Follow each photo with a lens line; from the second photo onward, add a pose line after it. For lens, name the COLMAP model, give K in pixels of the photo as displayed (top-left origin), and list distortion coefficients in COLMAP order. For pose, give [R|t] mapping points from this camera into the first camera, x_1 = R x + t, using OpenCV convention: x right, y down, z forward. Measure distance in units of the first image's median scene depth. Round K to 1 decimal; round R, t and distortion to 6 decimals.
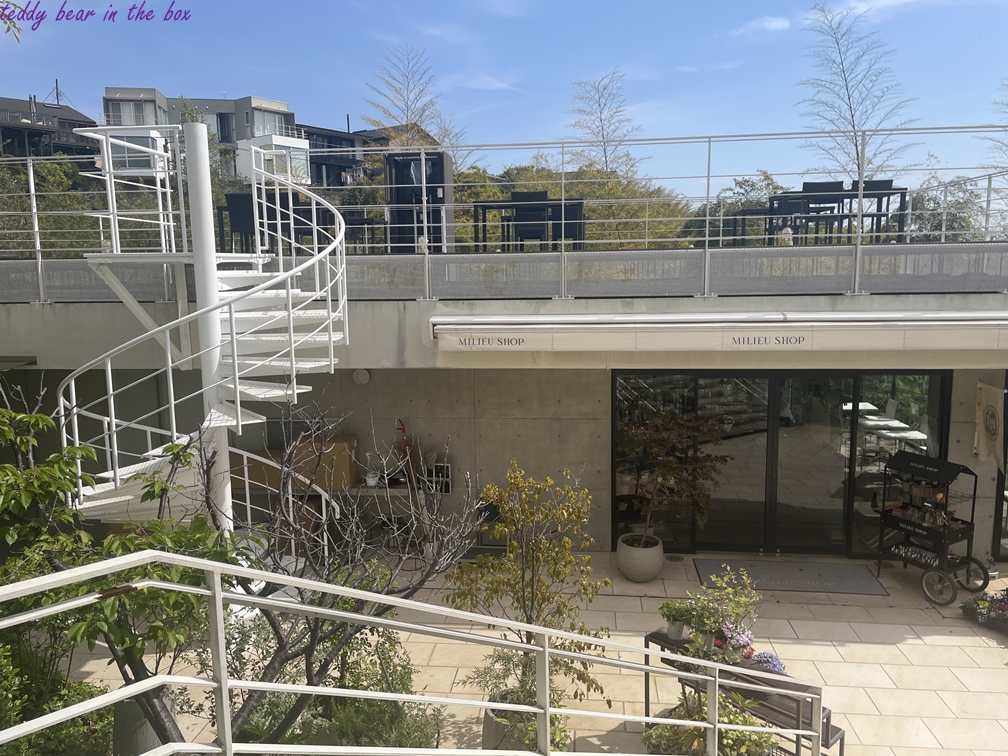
lens RADIAL K [[774.4, 0, 496.6], [0, 774.4, 374.3], [0, 0, 1]] dist [0.060980, -0.080699]
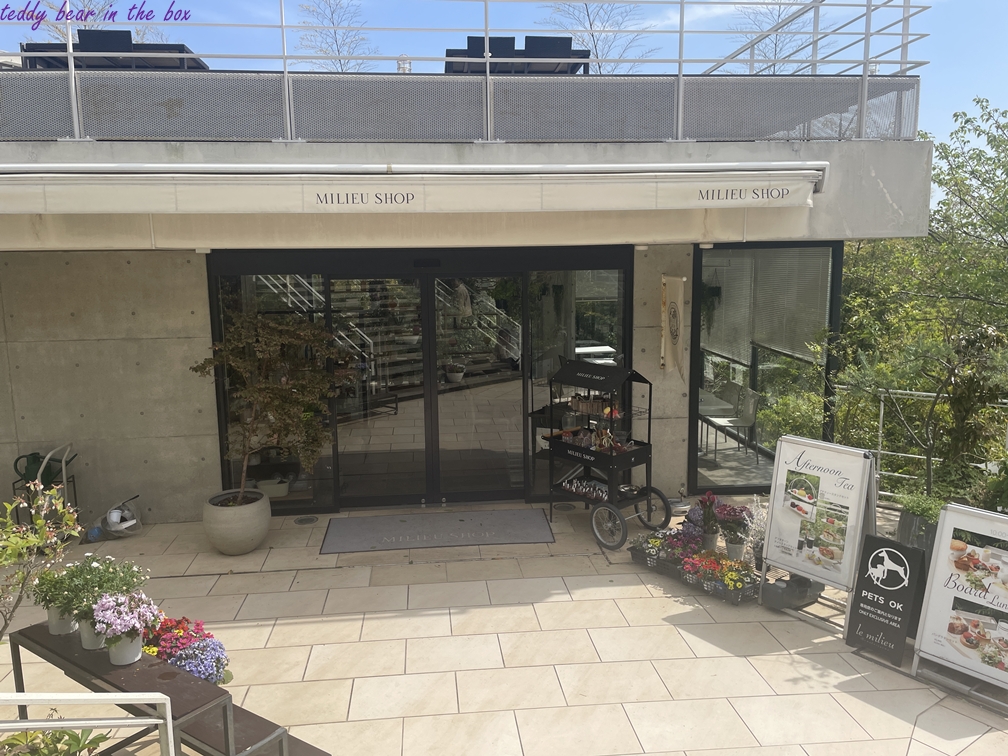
lens RADIAL K [[774.4, 0, 496.9], [0, 774.4, 373.8], [0, 0, 1]] dist [0.060980, -0.080699]
pose [[0.975949, -0.031101, 0.215770, 0.286614], [0.029292, 0.999504, 0.011575, 0.104792], [-0.216023, -0.004976, 0.976376, 0.259422]]
